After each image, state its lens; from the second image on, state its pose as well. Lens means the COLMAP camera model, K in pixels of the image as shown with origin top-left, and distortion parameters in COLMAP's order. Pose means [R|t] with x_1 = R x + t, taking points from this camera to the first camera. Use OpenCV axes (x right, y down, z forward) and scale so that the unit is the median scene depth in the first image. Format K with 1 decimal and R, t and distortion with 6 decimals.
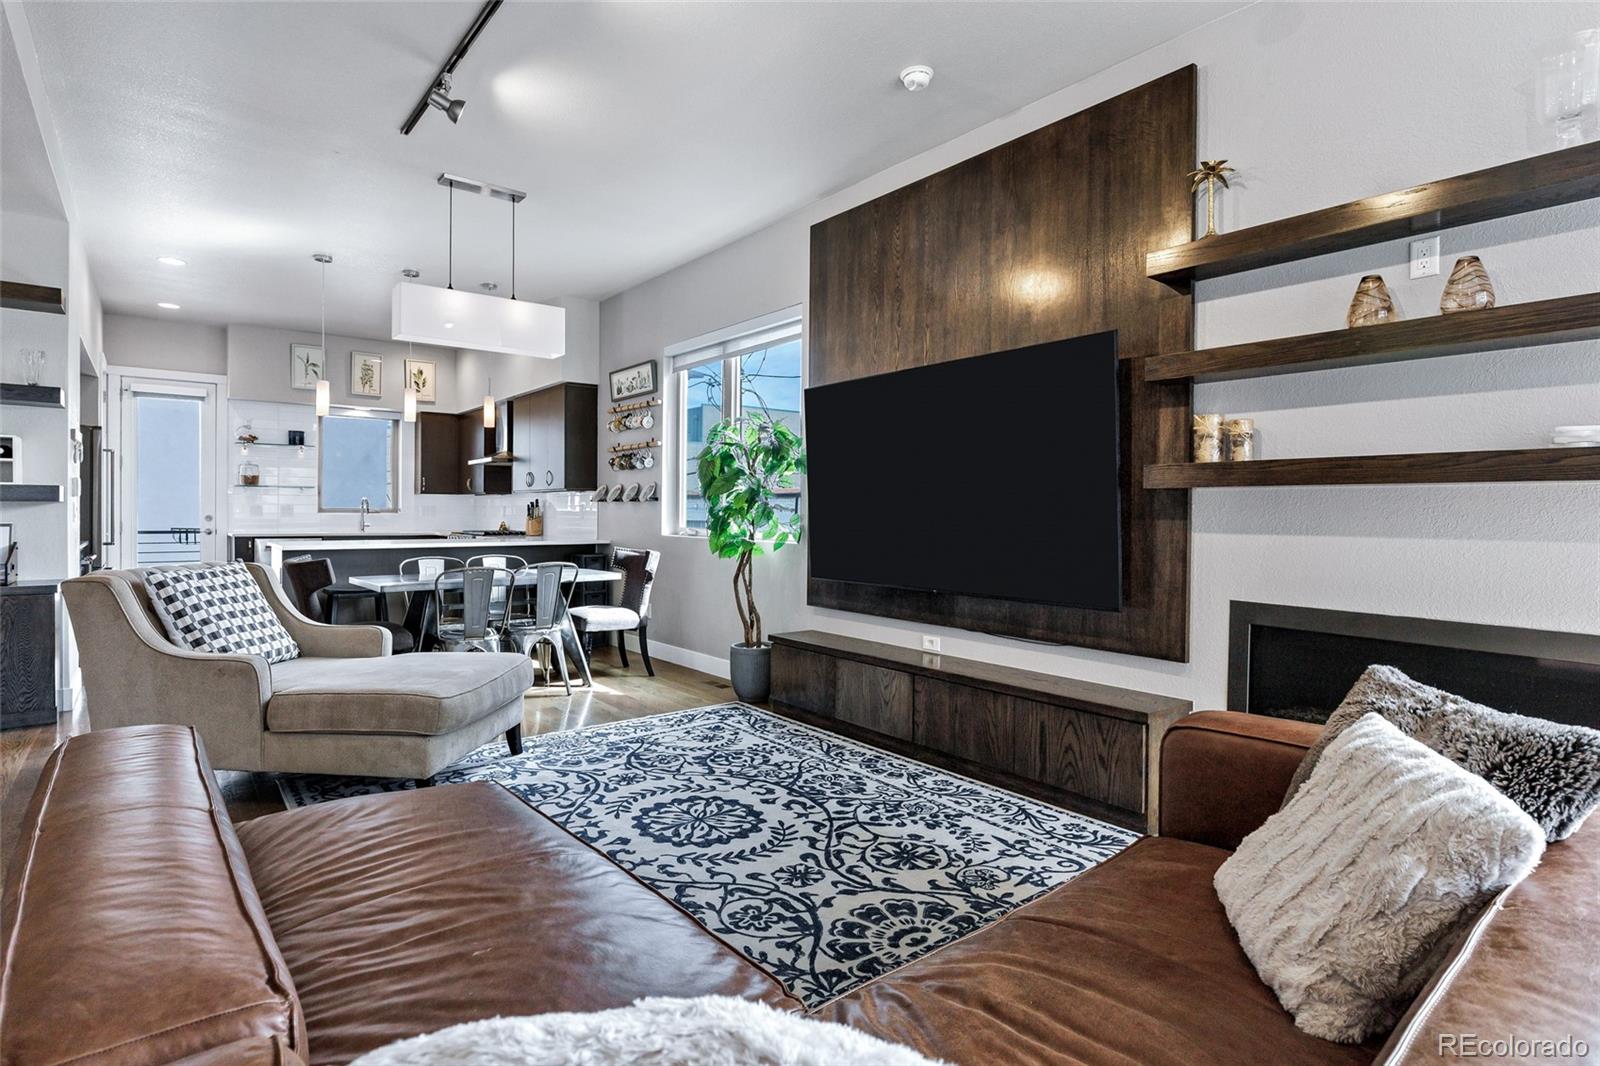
lens RADIAL K [[800.3, 0, 762.4], [0, 800.3, 519.7], [0, 0, 1]] dist [0.003384, 0.000548]
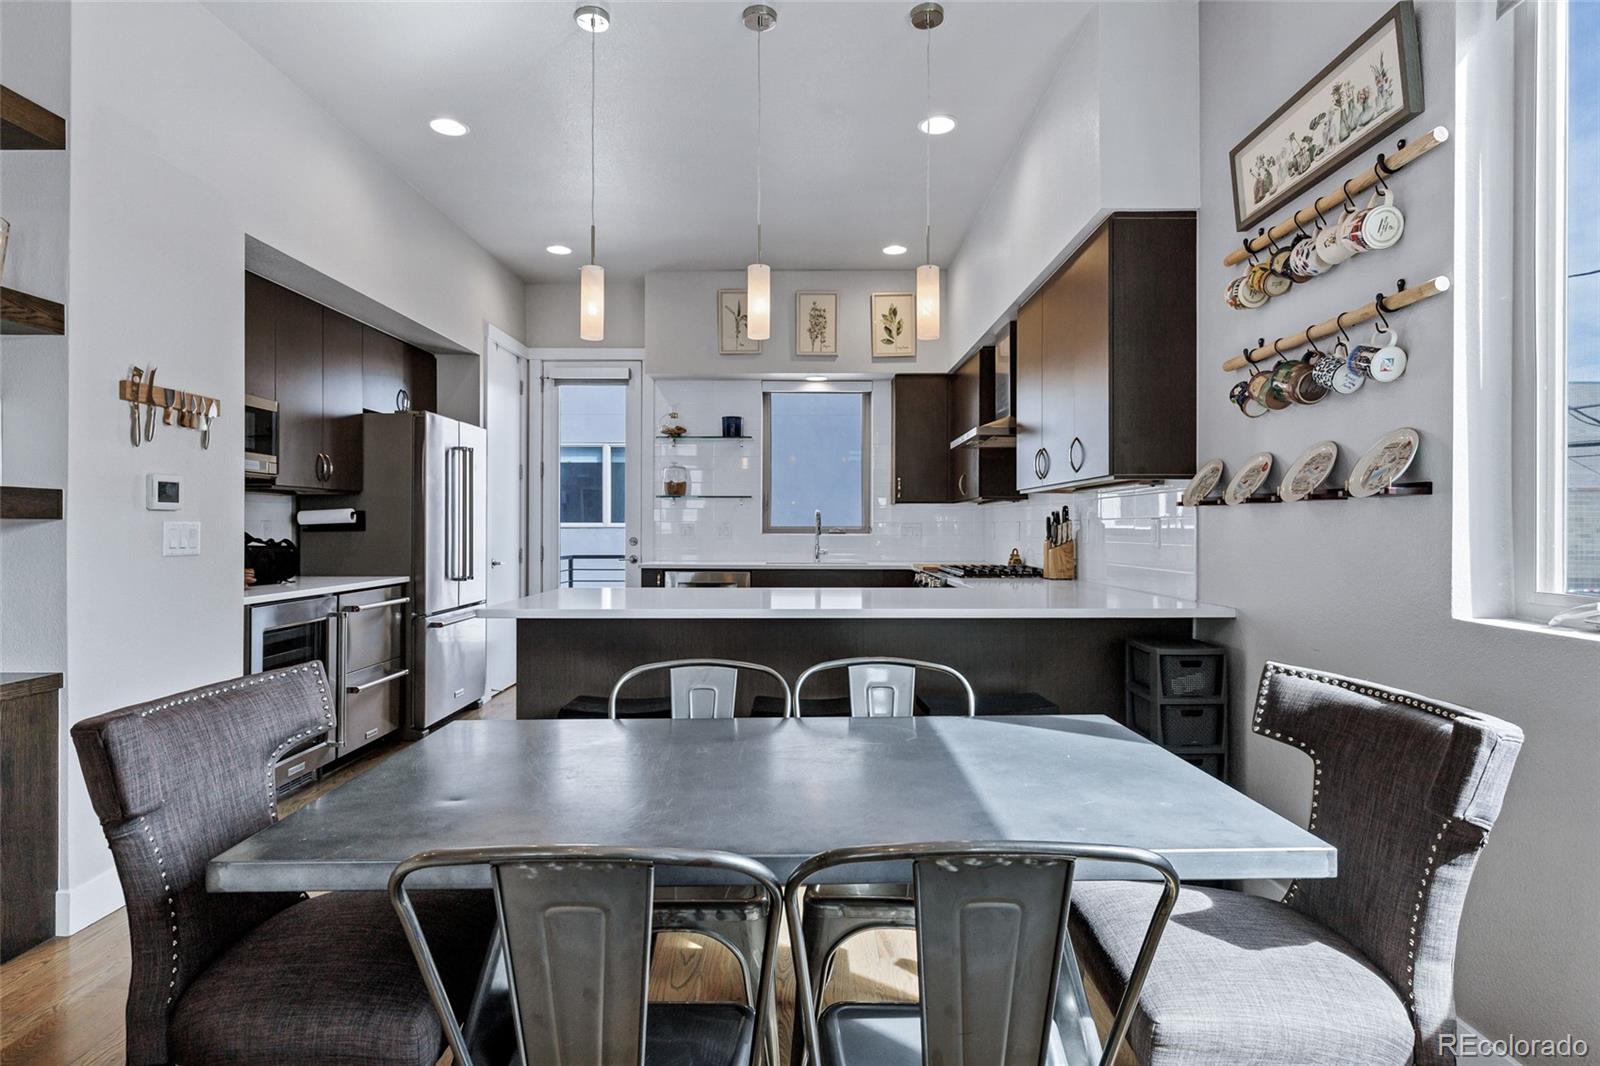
lens RADIAL K [[831.0, 0, 799.5], [0, 831.0, 524.7], [0, 0, 1]] dist [0.004859, 0.000274]
pose [[0.798051, -0.008143, -0.602535, -0.233895], [0.000057, 0.999910, -0.013439, -0.016002], [0.602590, 0.010691, 0.797980, 1.124170]]
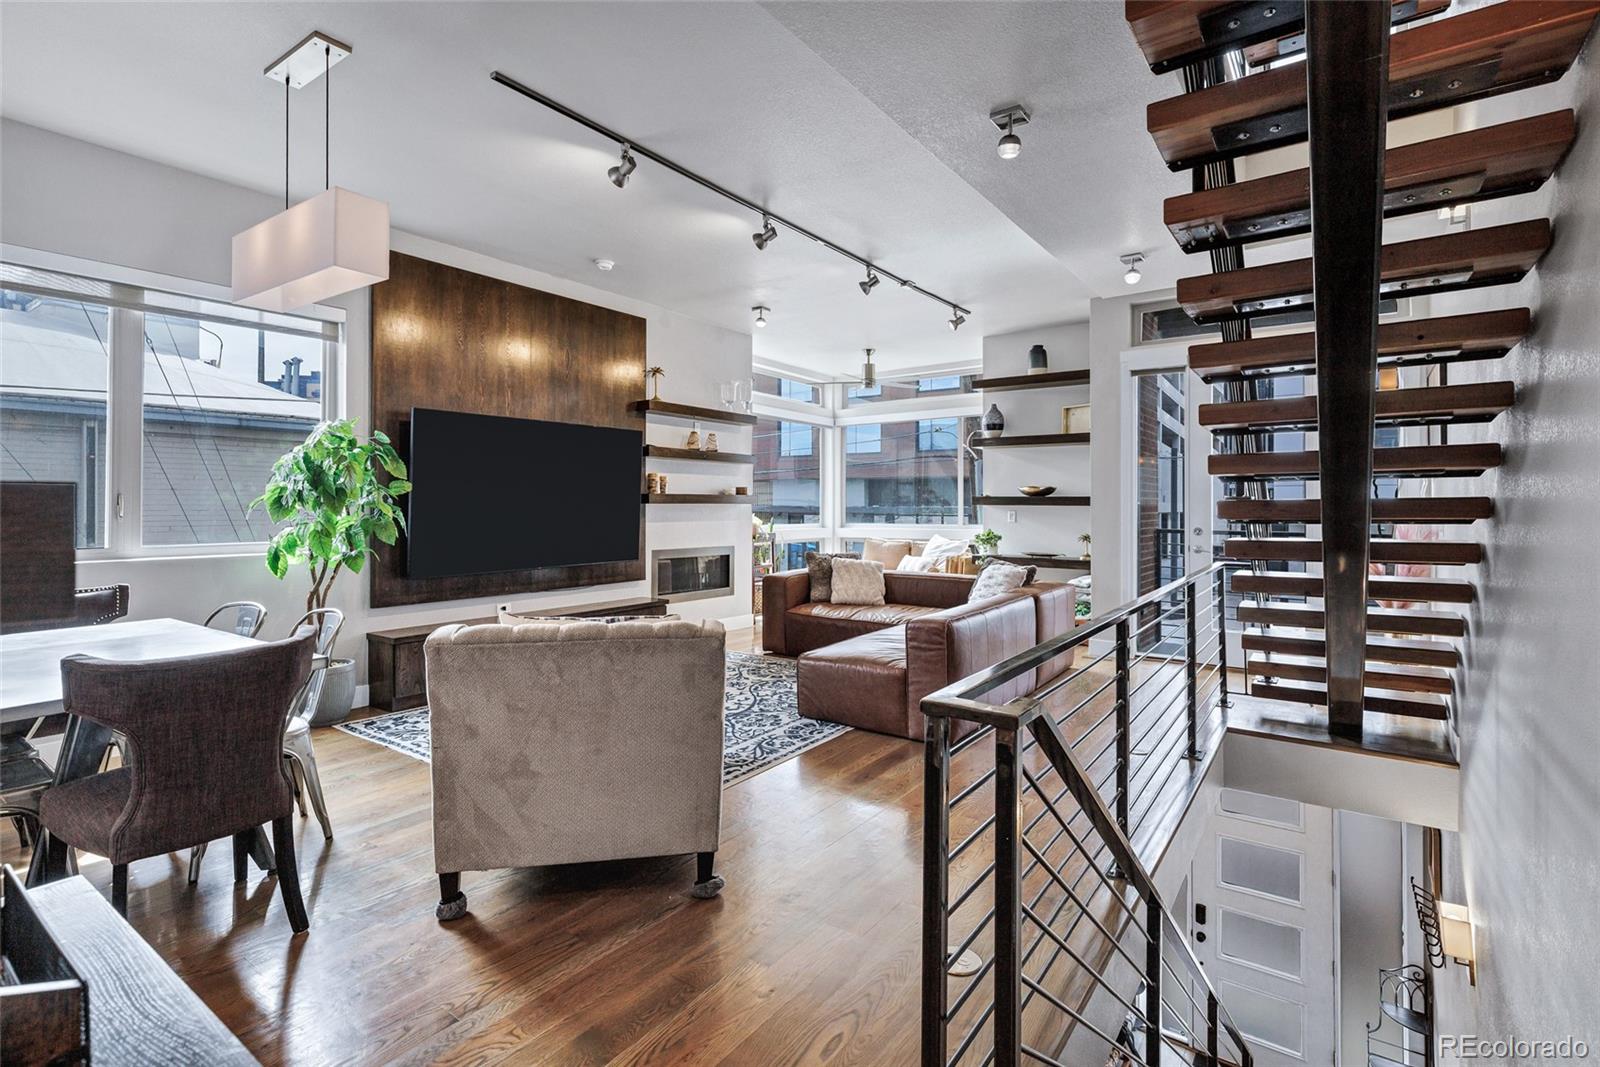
lens RADIAL K [[761.1, 0, 824.6], [0, 761.1, 501.9], [0, 0, 1]] dist [0.005865, -0.000432]
pose [[-0.315538, -0.007968, 0.948880, -1.437650], [0.003673, 0.999947, 0.009619, -0.052711], [-0.948906, 0.006520, -0.315492, 1.017017]]
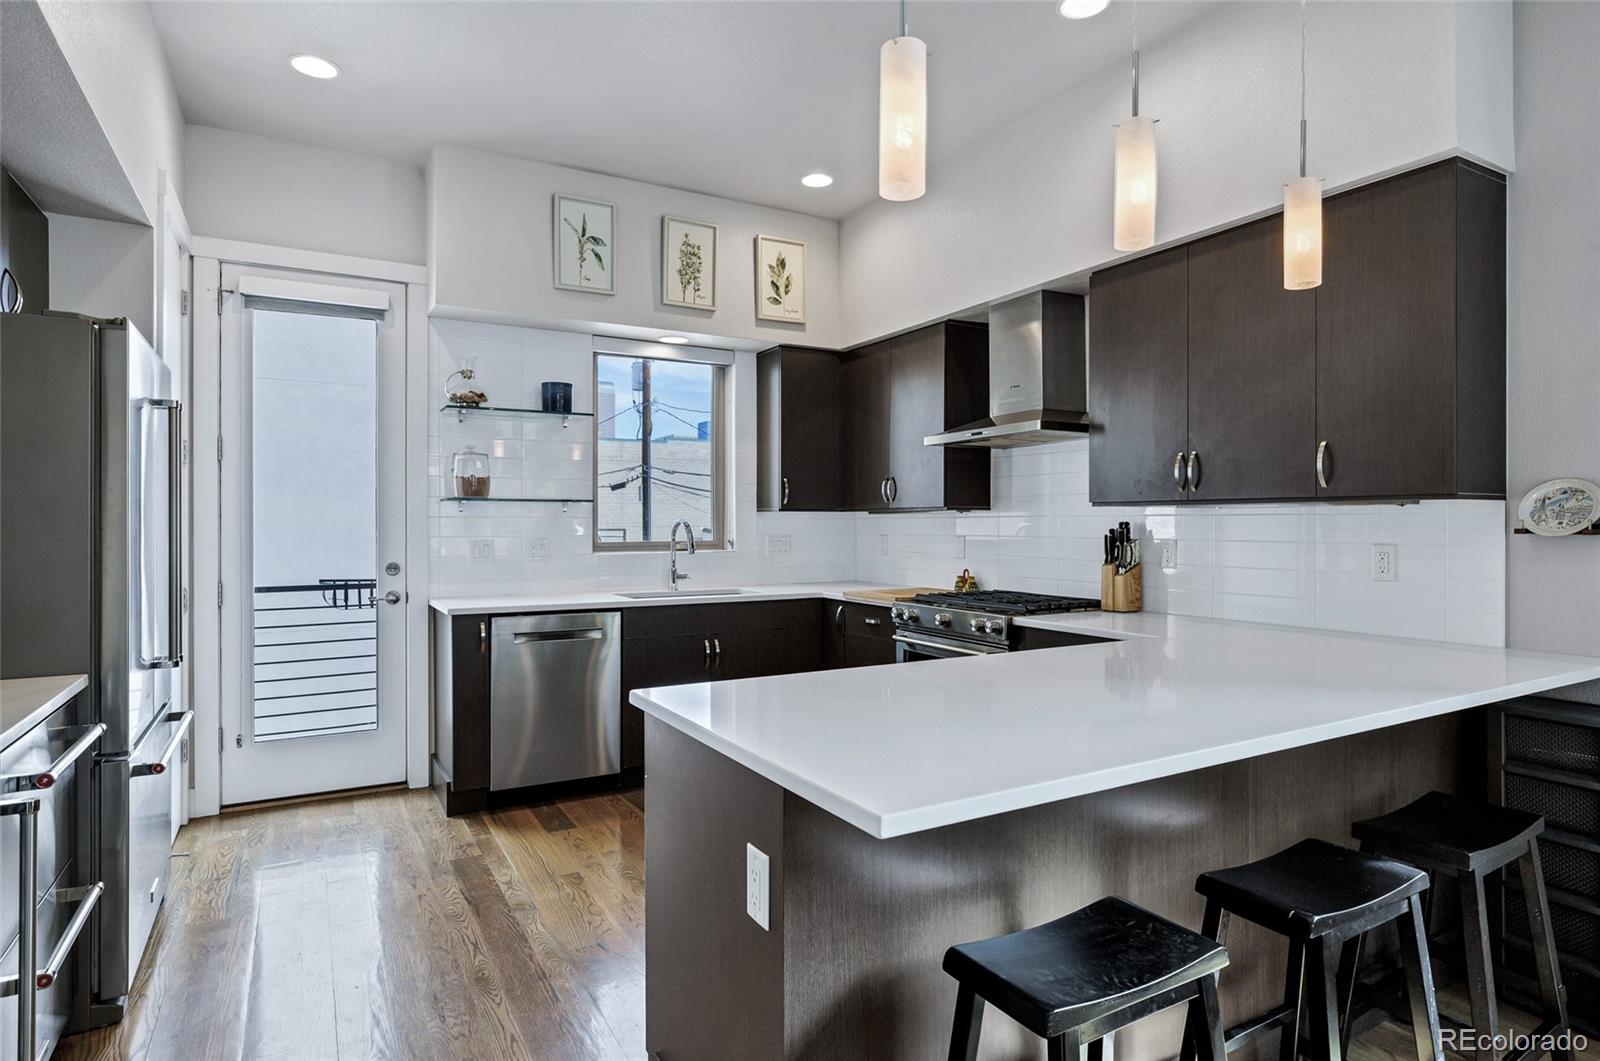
lens RADIAL K [[870.1, 0, 793.0], [0, 870.1, 529.9], [0, 0, 1]] dist [-0.006509, 0.003959]
pose [[0.991186, -0.008534, -0.132199, -0.921729], [0.008186, 0.999961, -0.003182, -0.050034], [0.132222, 0.002072, 0.991218, 1.239888]]
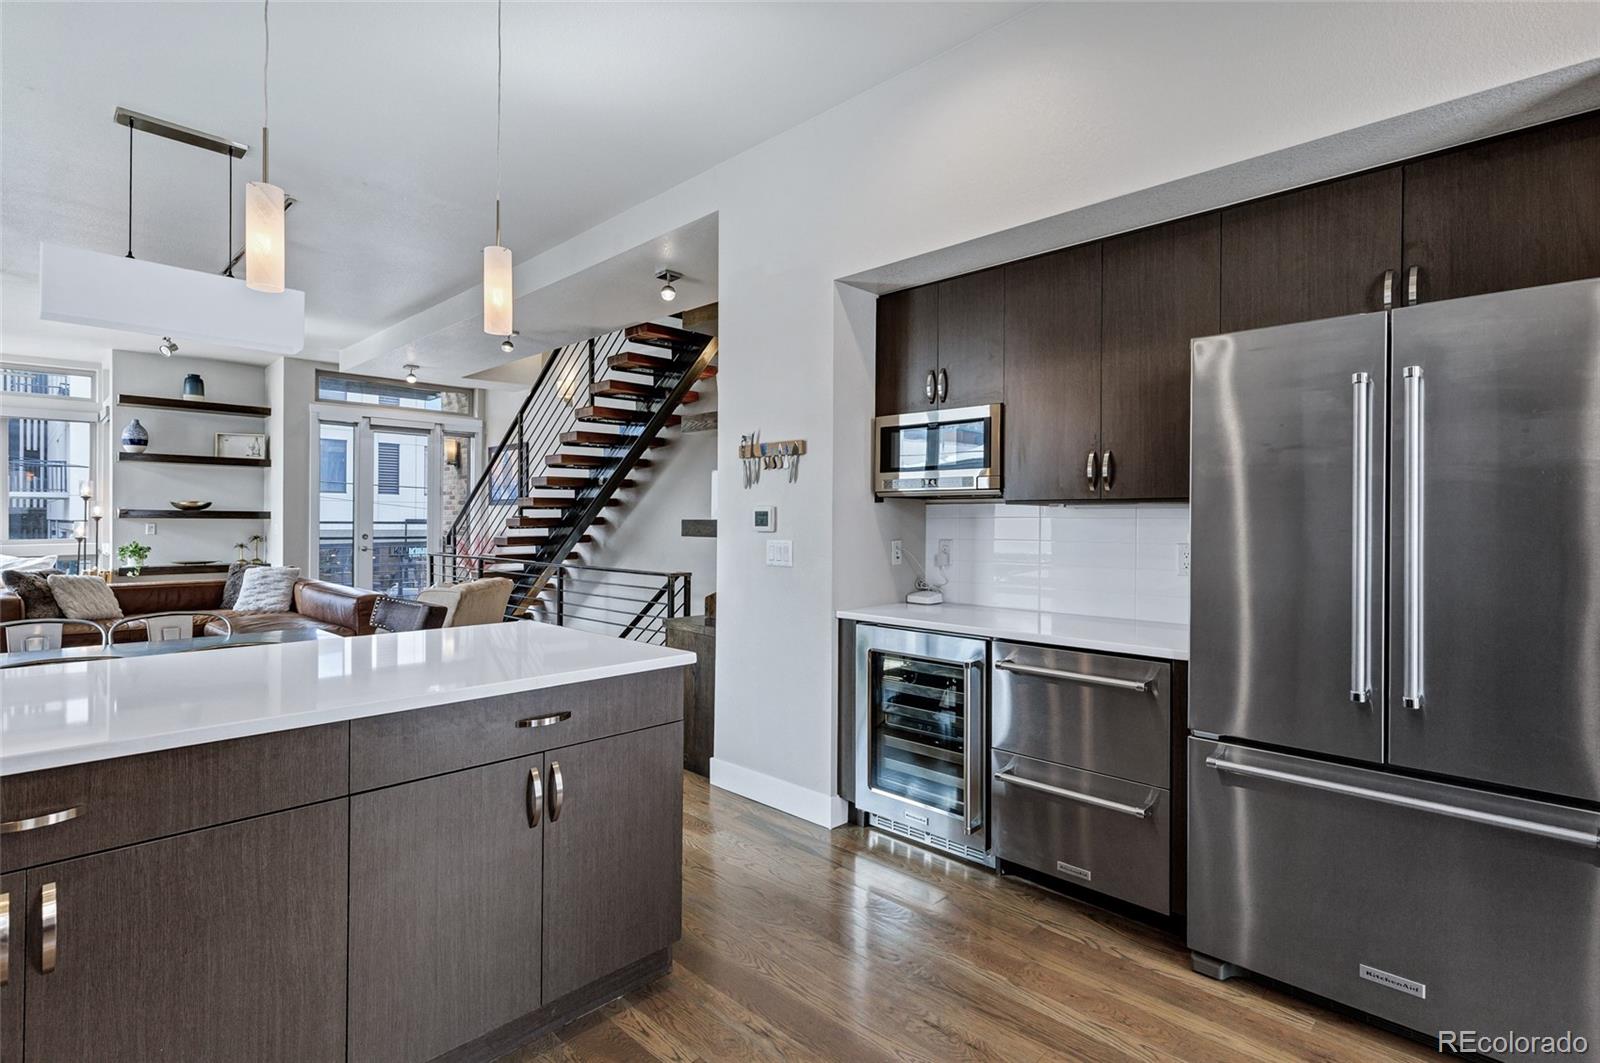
lens RADIAL K [[761.1, 0, 769.4], [0, 761.1, 513.2], [0, 0, 1]] dist [0.005865, -0.000432]
pose [[-0.990351, -0.016299, -0.137620, -1.052787], [-0.016310, 0.999866, -0.001051, -0.063351], [0.137619, 0.001204, -0.990485, 2.356549]]
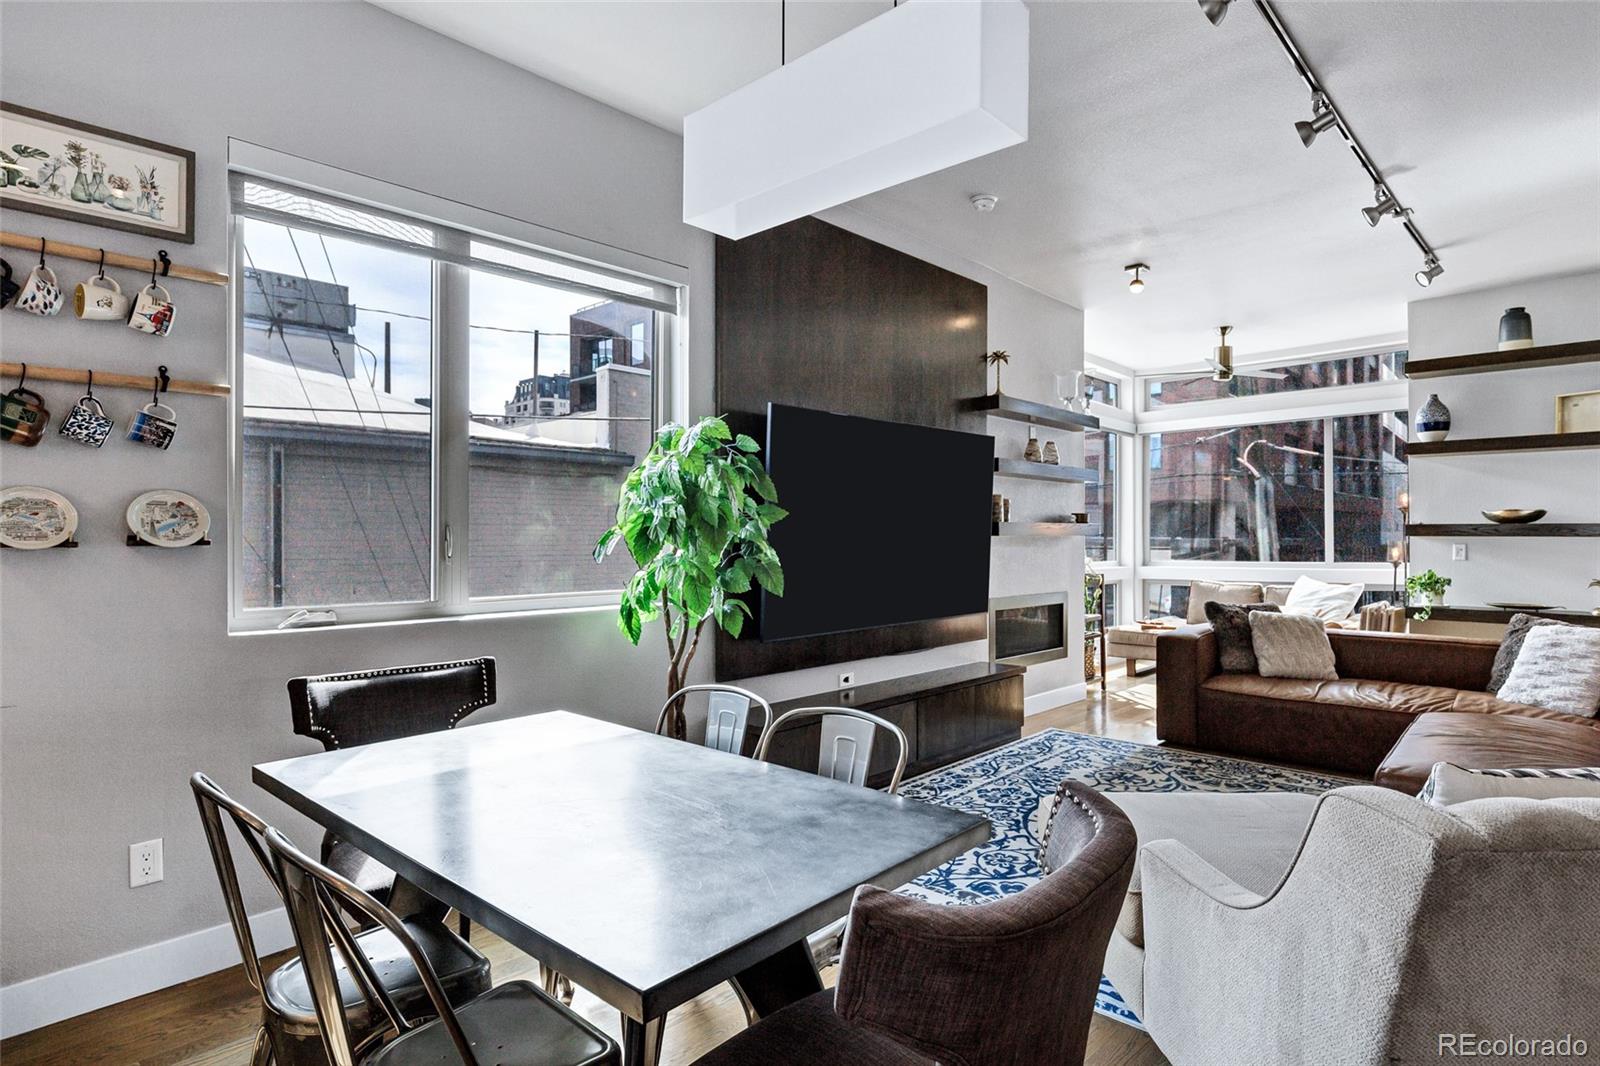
lens RADIAL K [[870.1, 0, 836.9], [0, 870.1, 534.8], [0, 0, 1]] dist [-0.006509, 0.003959]
pose [[-0.190033, -0.010264, 0.981724, -1.027082], [0.008064, 0.999895, 0.012015, -0.054779], [-0.981745, 0.010199, -0.189930, 1.406576]]
